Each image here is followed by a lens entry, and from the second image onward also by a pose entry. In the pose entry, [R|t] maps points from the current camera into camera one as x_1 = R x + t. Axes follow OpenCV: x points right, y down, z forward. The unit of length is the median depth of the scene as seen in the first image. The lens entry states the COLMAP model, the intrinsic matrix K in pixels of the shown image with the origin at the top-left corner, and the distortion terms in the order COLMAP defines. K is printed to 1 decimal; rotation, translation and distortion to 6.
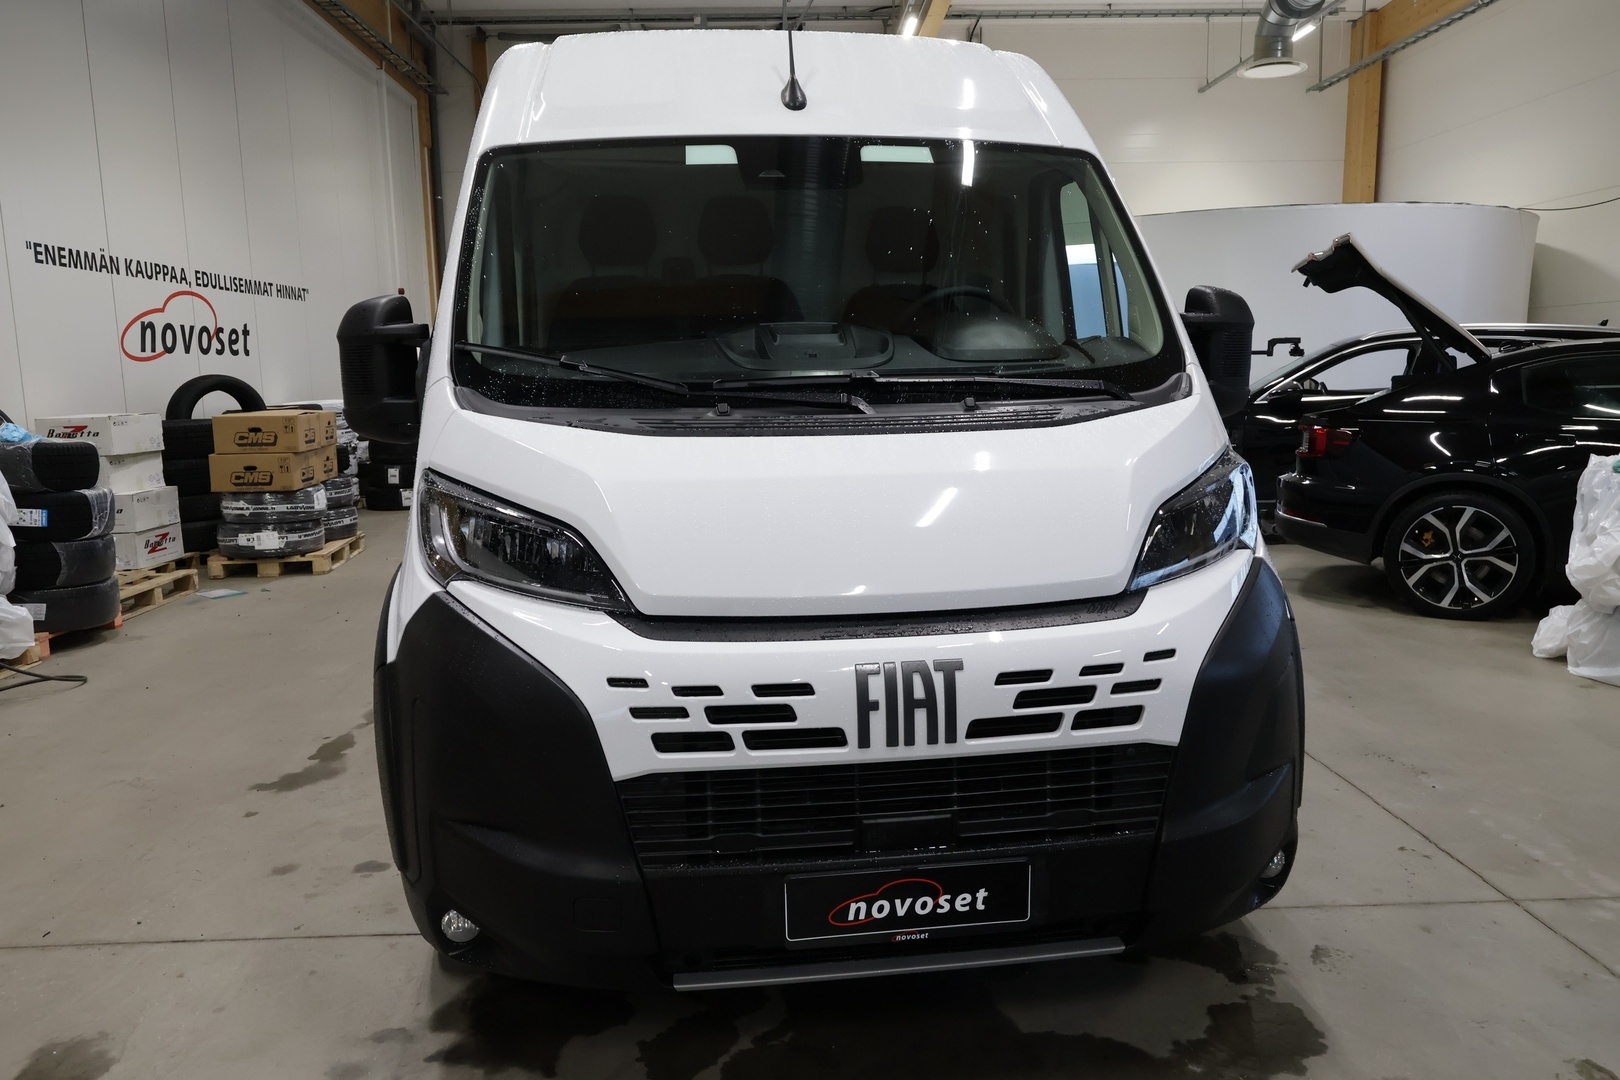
lens RADIAL K [[1158.9, 0, 810.0], [0, 1158.9, 540.0], [0, 0, 1]] dist [-0.005048, -0.005673]
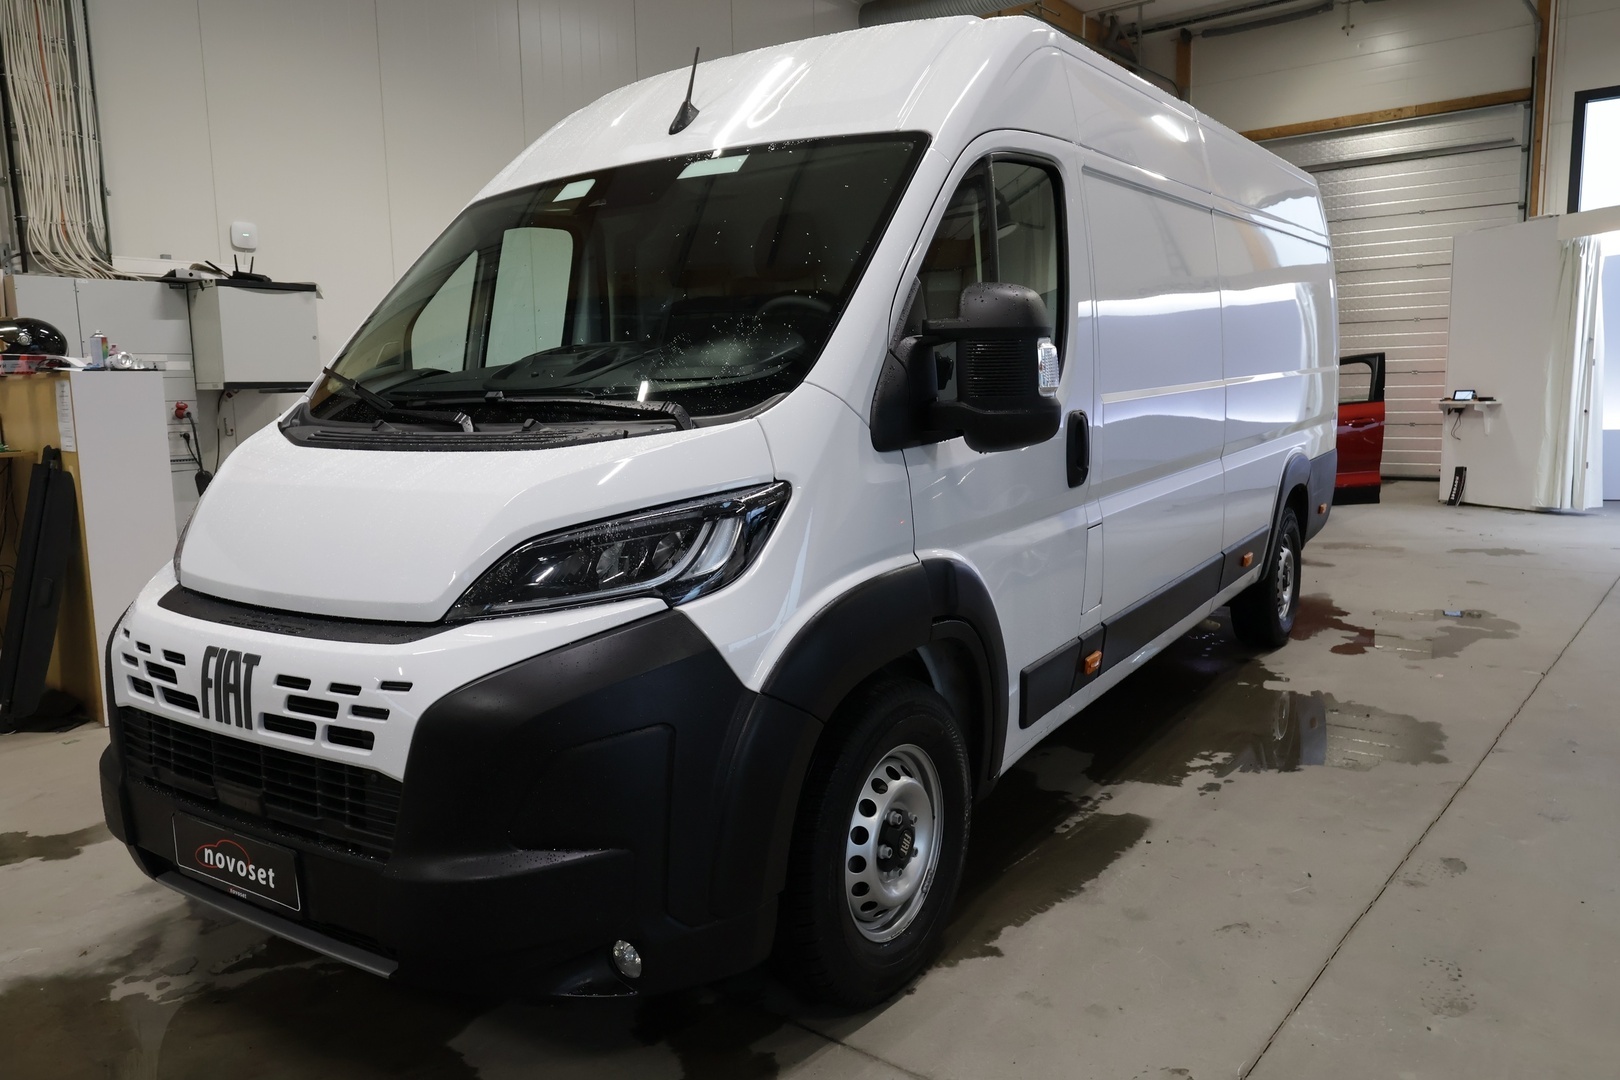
lens RADIAL K [[1158.9, 0, 810.0], [0, 1158.9, 540.0], [0, 0, 1]] dist [-0.005048, -0.005673]
pose [[0.754546, 0.087397, -0.650402, 1.216336], [-0.089618, 0.995530, 0.029806, -0.085920], [0.650099, 0.035798, 0.759005, 0.491094]]
